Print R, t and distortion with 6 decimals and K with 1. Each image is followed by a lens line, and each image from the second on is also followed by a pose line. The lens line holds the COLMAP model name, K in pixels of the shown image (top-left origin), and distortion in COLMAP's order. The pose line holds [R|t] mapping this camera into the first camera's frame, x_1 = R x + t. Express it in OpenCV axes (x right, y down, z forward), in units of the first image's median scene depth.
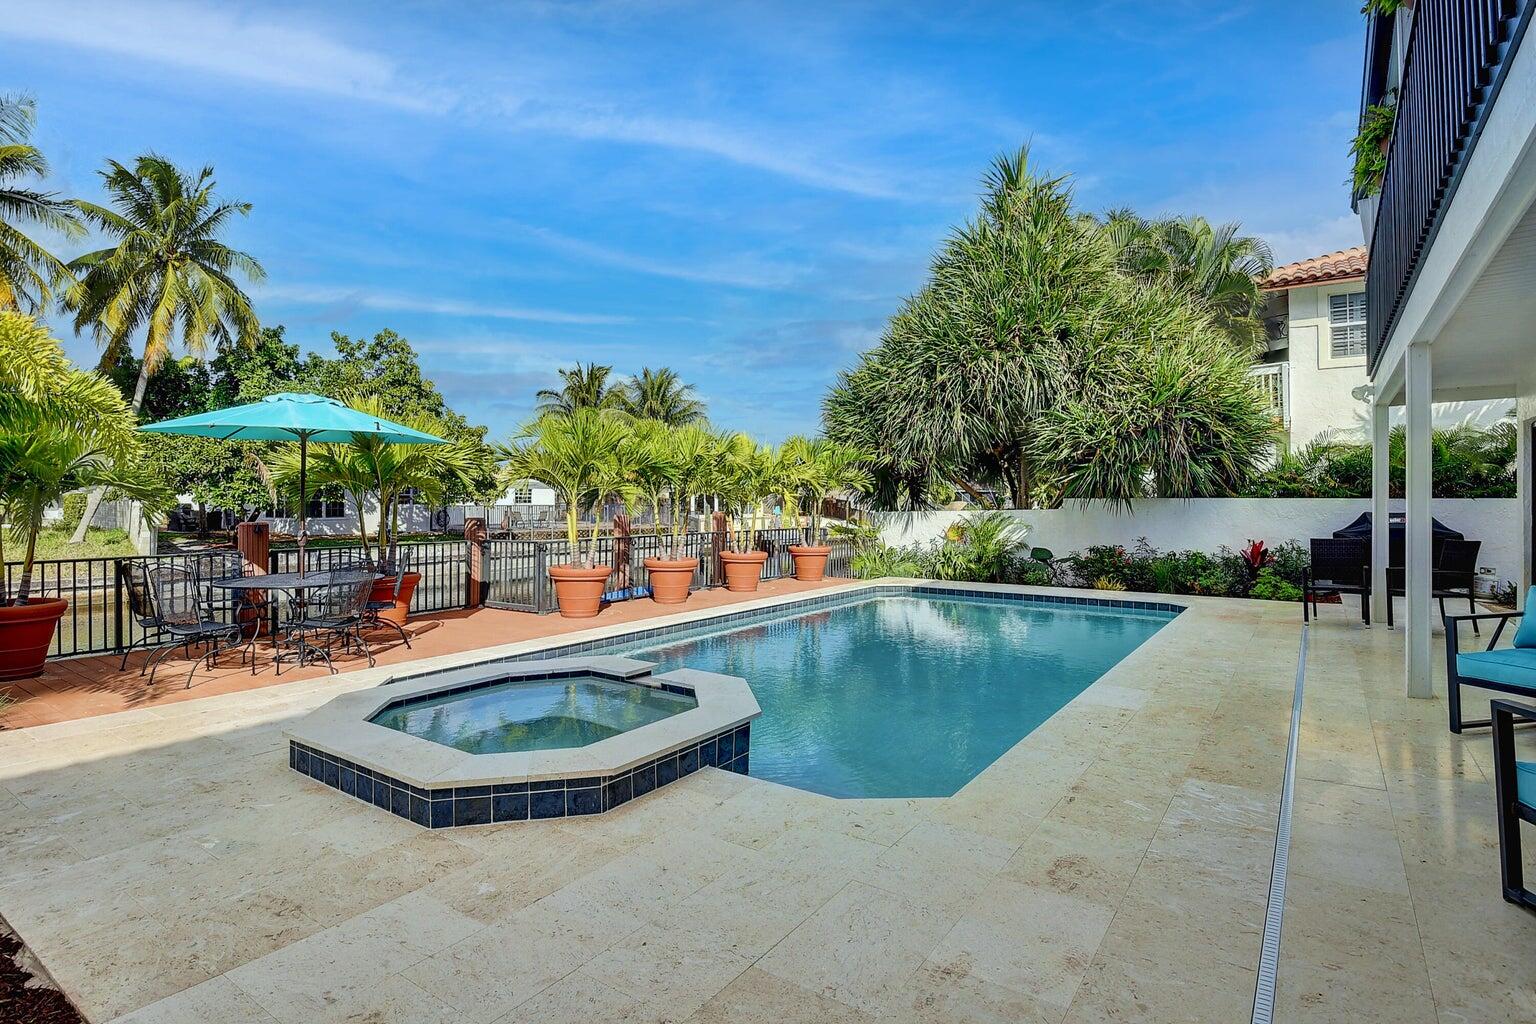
lens RADIAL K [[795.5, 0, 772.1], [0, 795.5, 490.6], [0, 0, 1]] dist [-0.007492, -0.001230]
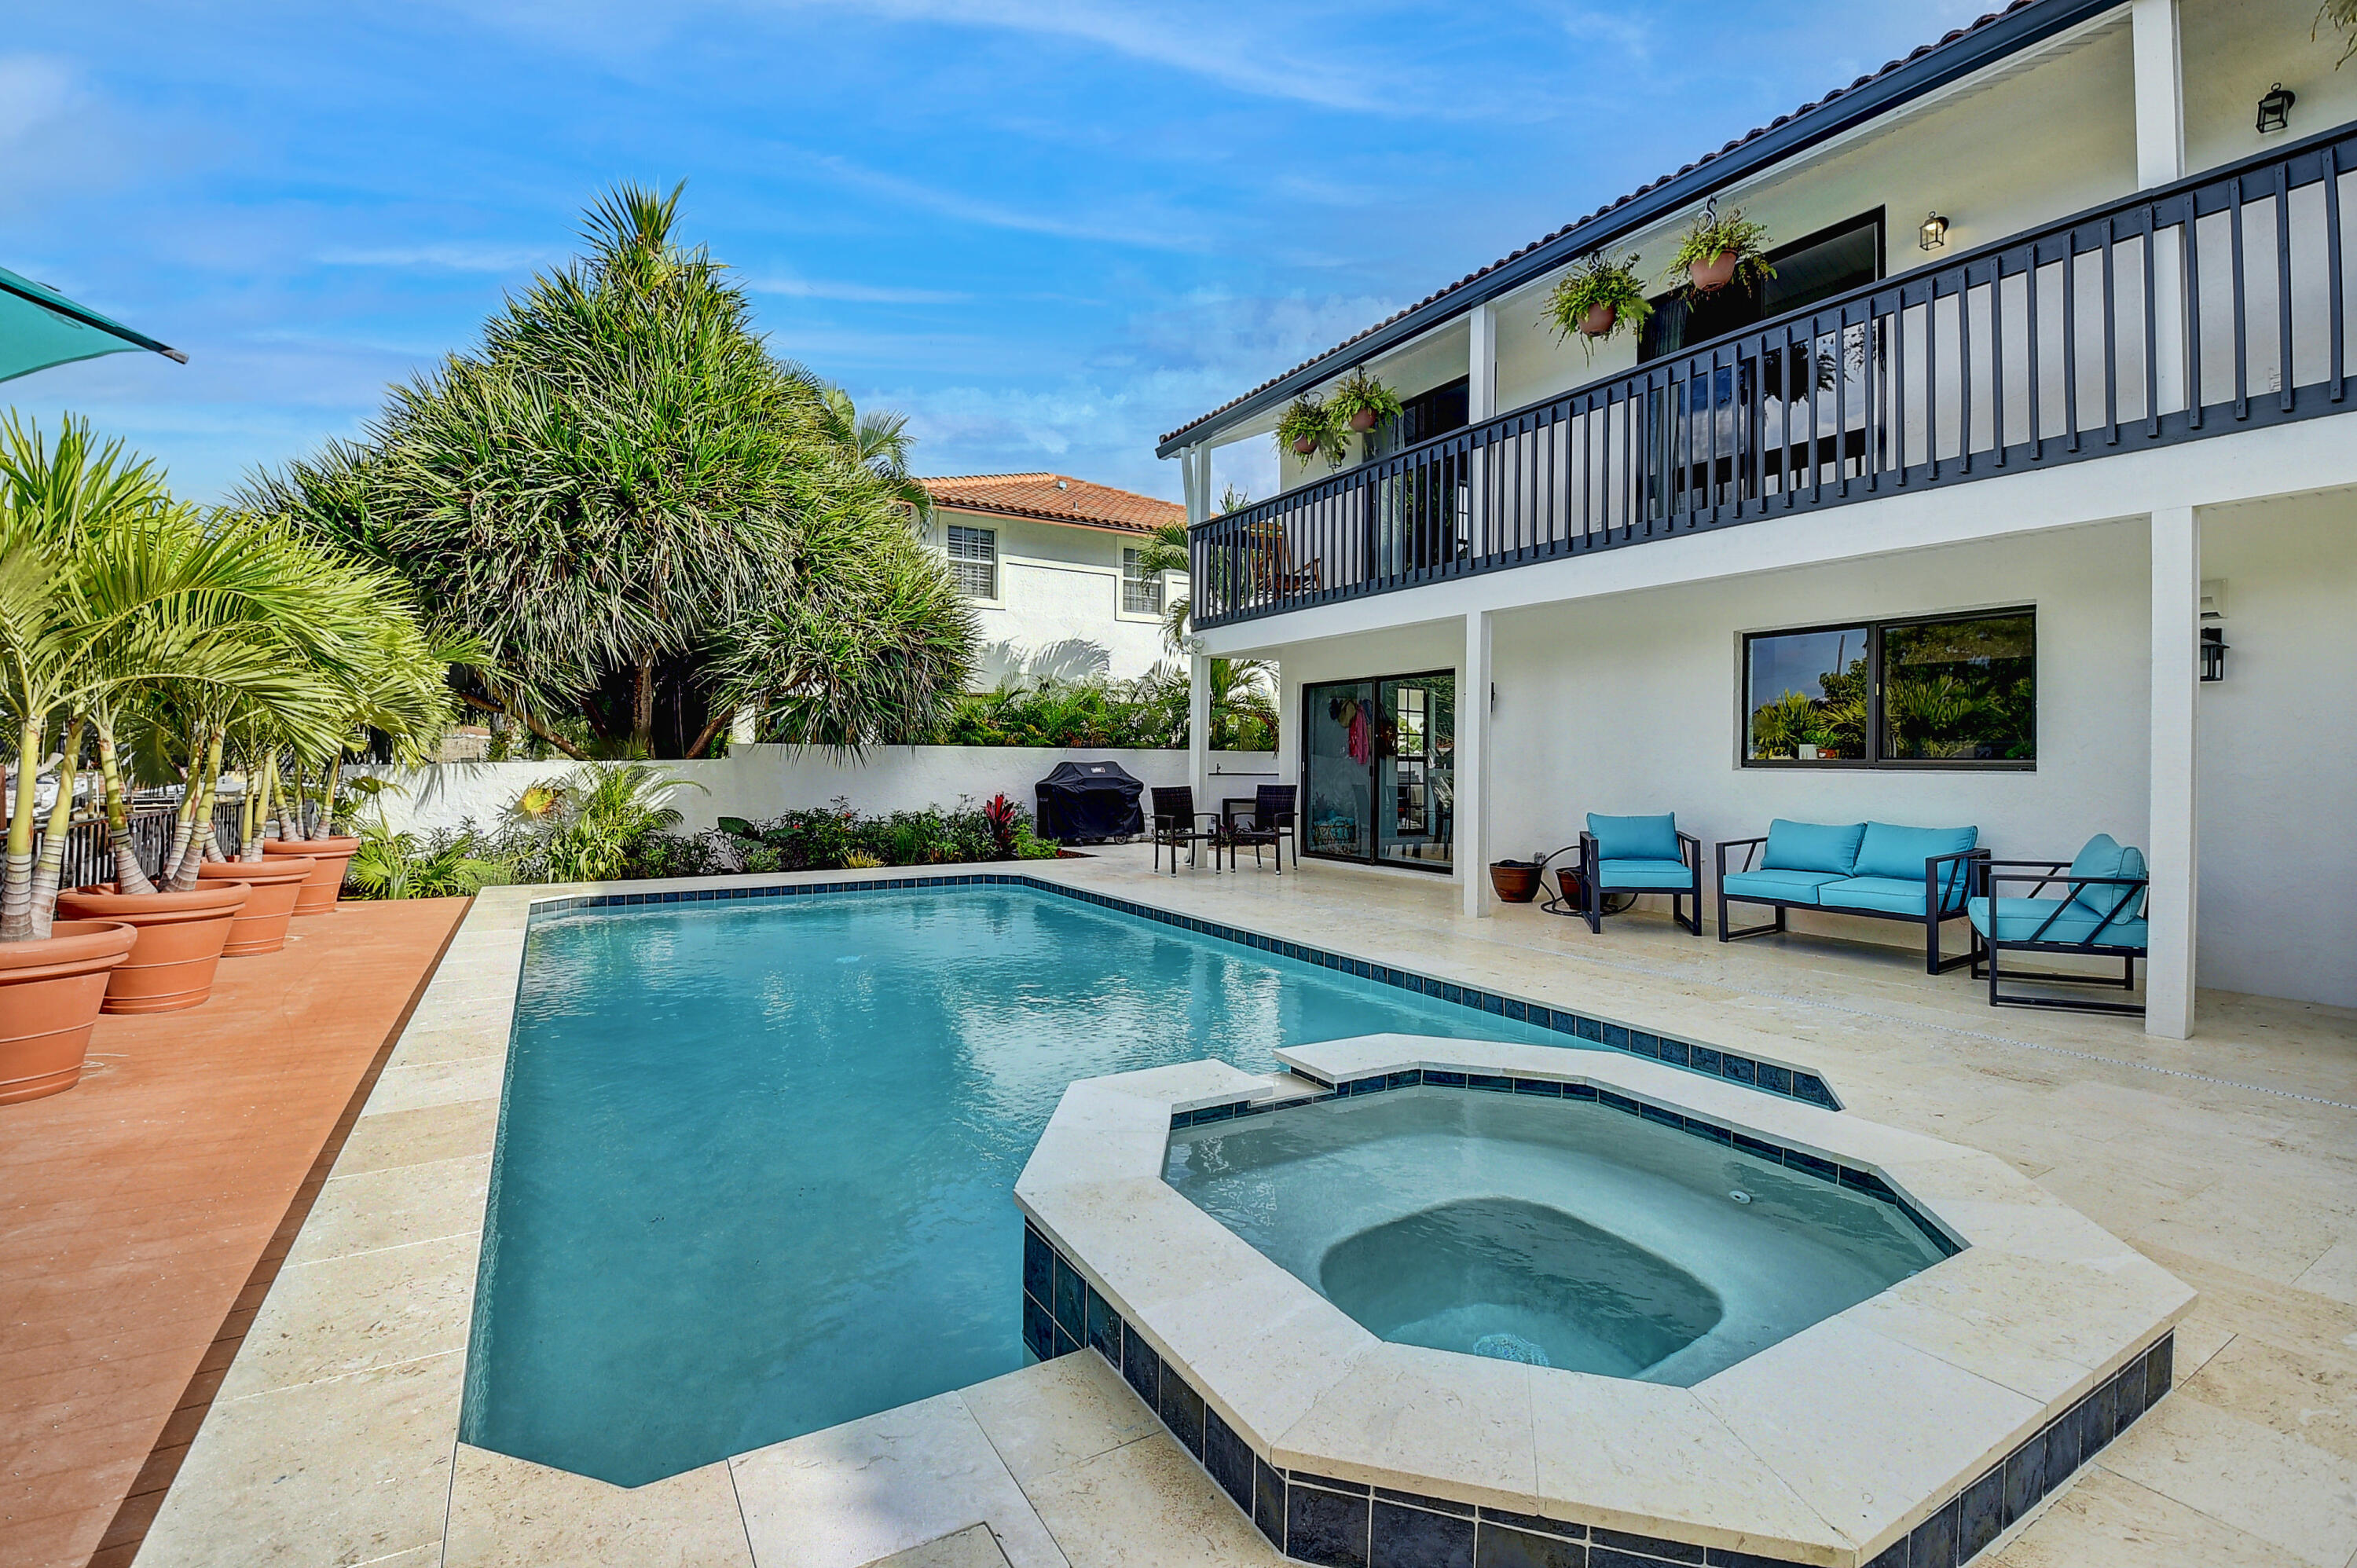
lens RADIAL K [[1041.6, 0, 1181.9], [0, 1041.6, 762.2], [0, 0, 1]] dist [0.022412, -0.027366]
pose [[0.401489, 0.001163, 0.915863, -0.313817], [-0.014952, 0.999874, 0.005284, 0.016592], [-0.915742, -0.015816, 0.401456, 0.312208]]
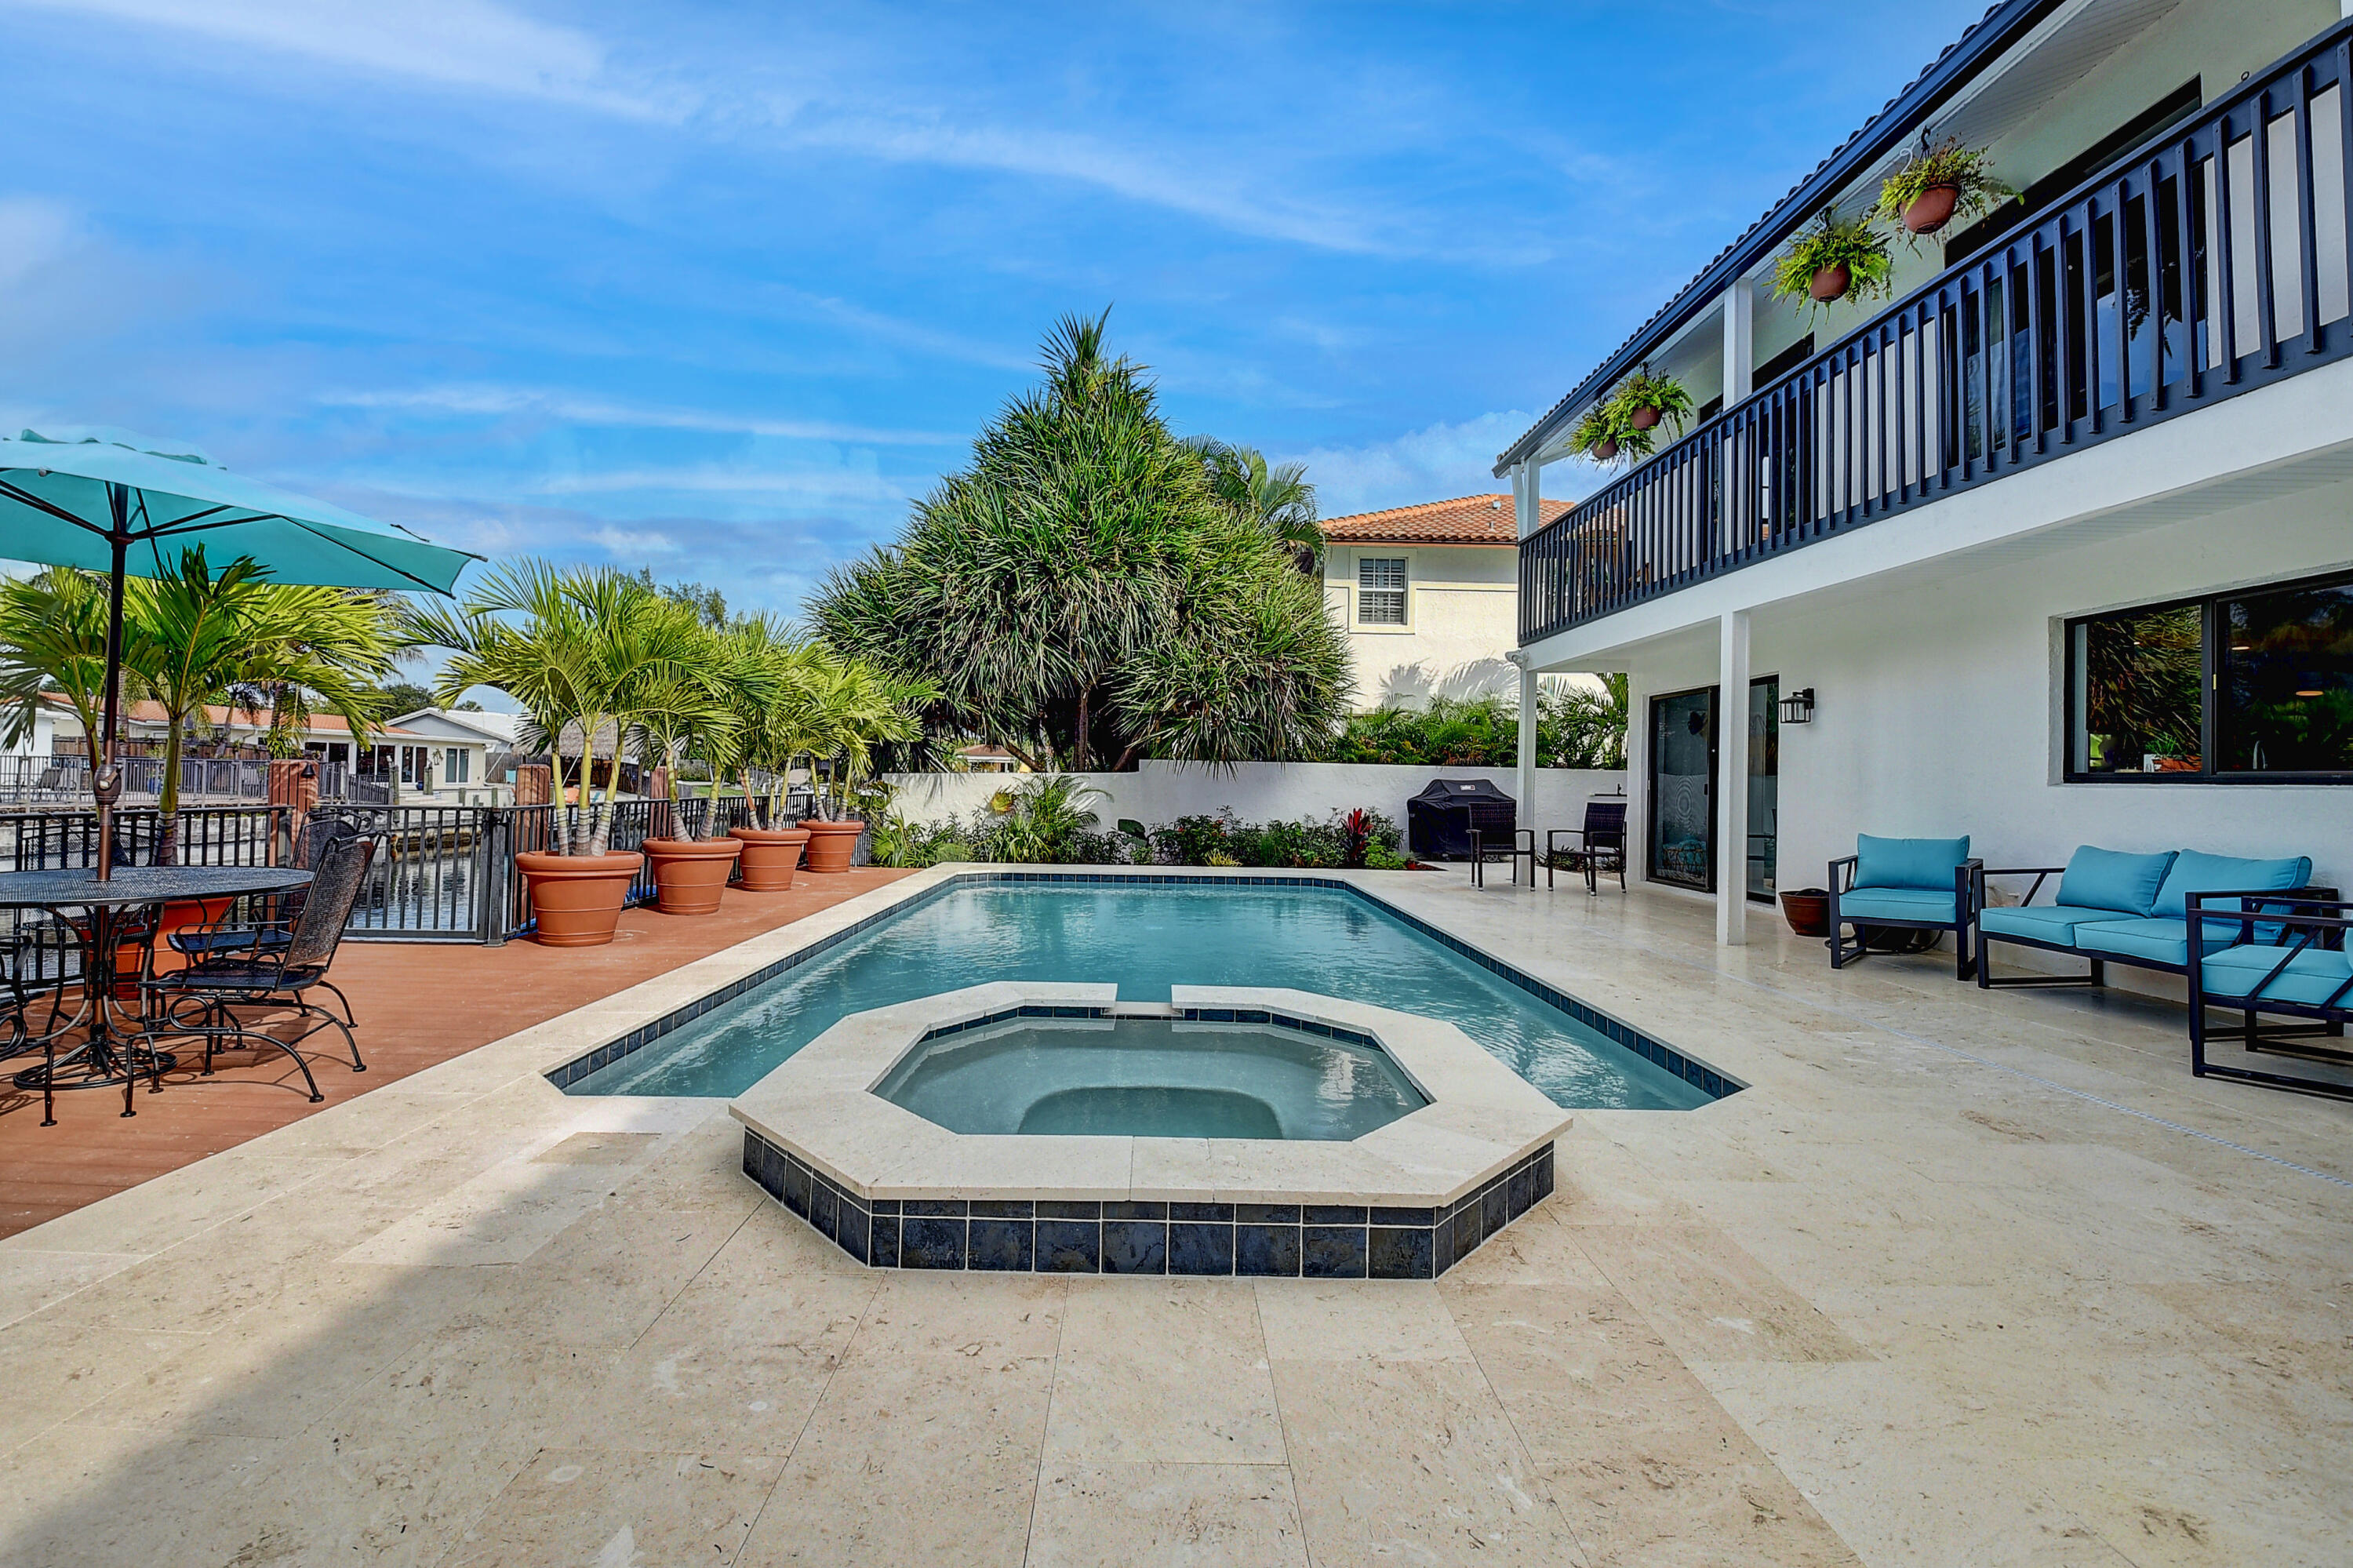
lens RADIAL K [[1030.9, 0, 1148.6], [0, 1030.9, 758.1], [0, 0, 1]] dist [0.015509, -0.027994]
pose [[0.808426, 0.027374, 0.587961, -0.265772], [-0.025132, 0.999612, -0.011985, 0.022316], [-0.588062, -0.005088, 0.808800, 0.143379]]
